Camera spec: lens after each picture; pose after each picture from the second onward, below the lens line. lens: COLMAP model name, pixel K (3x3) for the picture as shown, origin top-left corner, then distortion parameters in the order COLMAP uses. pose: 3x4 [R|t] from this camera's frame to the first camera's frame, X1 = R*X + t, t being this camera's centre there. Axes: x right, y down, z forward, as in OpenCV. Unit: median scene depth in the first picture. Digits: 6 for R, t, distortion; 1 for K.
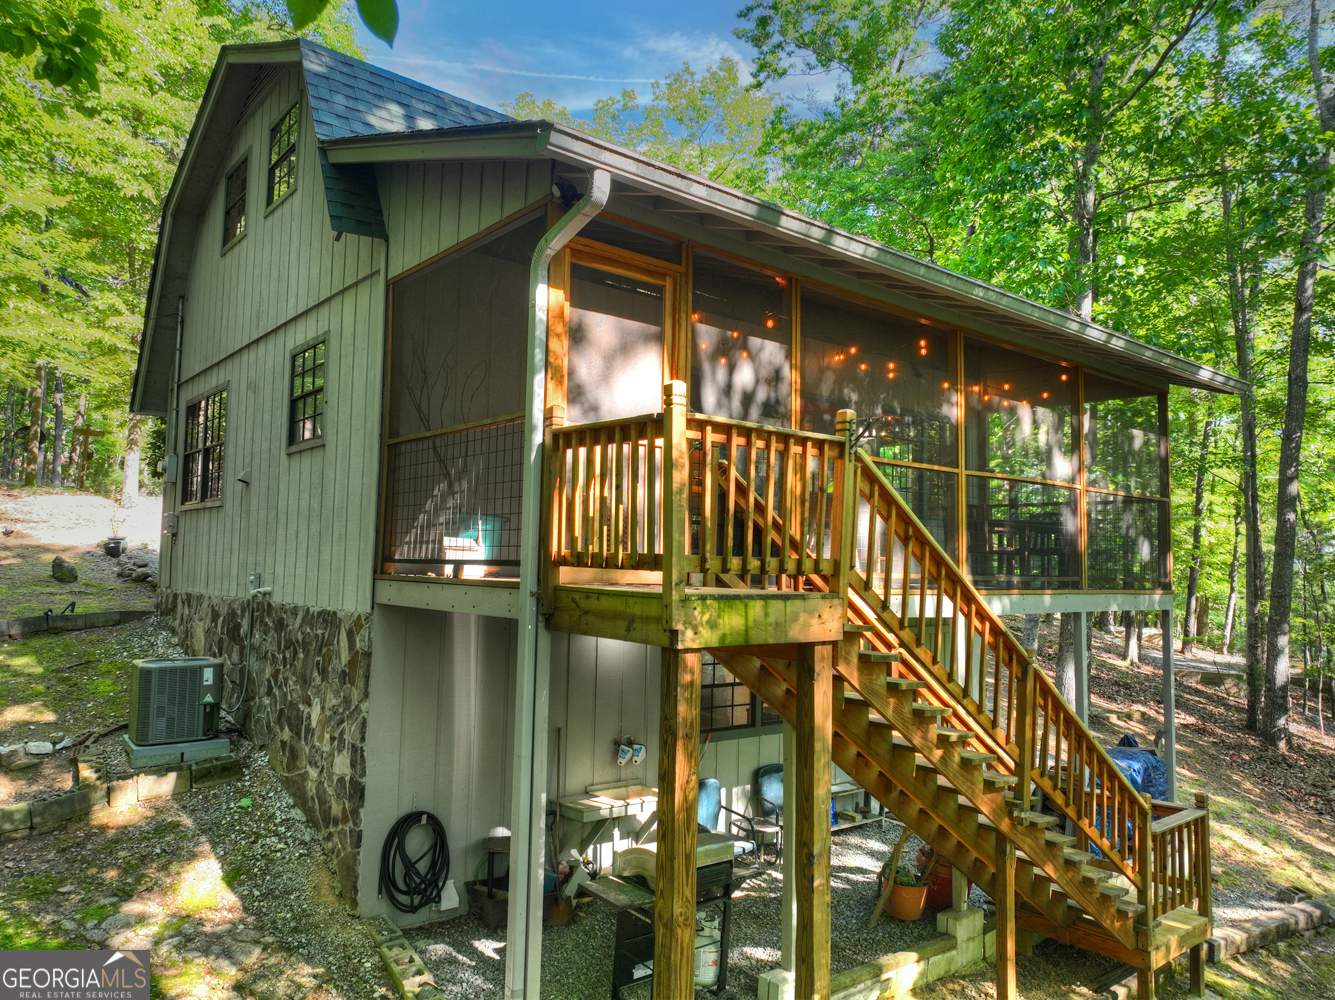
lens RADIAL K [[948.7, 0, 667.5], [0, 948.7, 500.0], [0, 0, 1]] dist [0.000290, 0.007826]
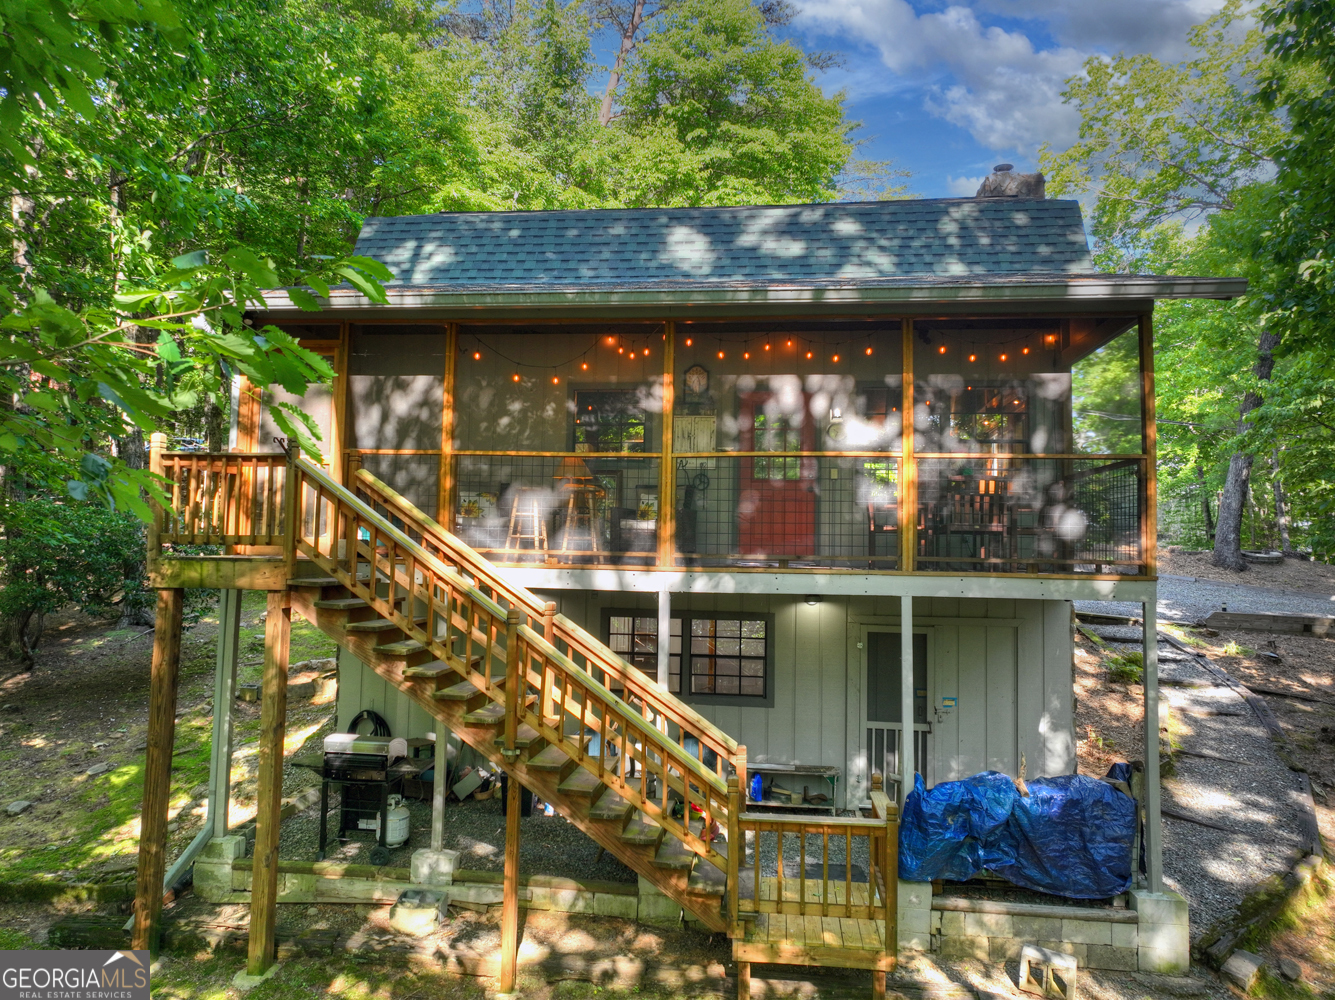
lens RADIAL K [[948.7, 0, 667.5], [0, 948.7, 500.0], [0, 0, 1]] dist [0.000290, 0.007826]
pose [[0.658861, -0.052202, -0.750451, 1.393016], [0.043176, 0.998569, -0.031554, 0.066688], [0.751025, -0.011612, 0.660172, 0.397152]]
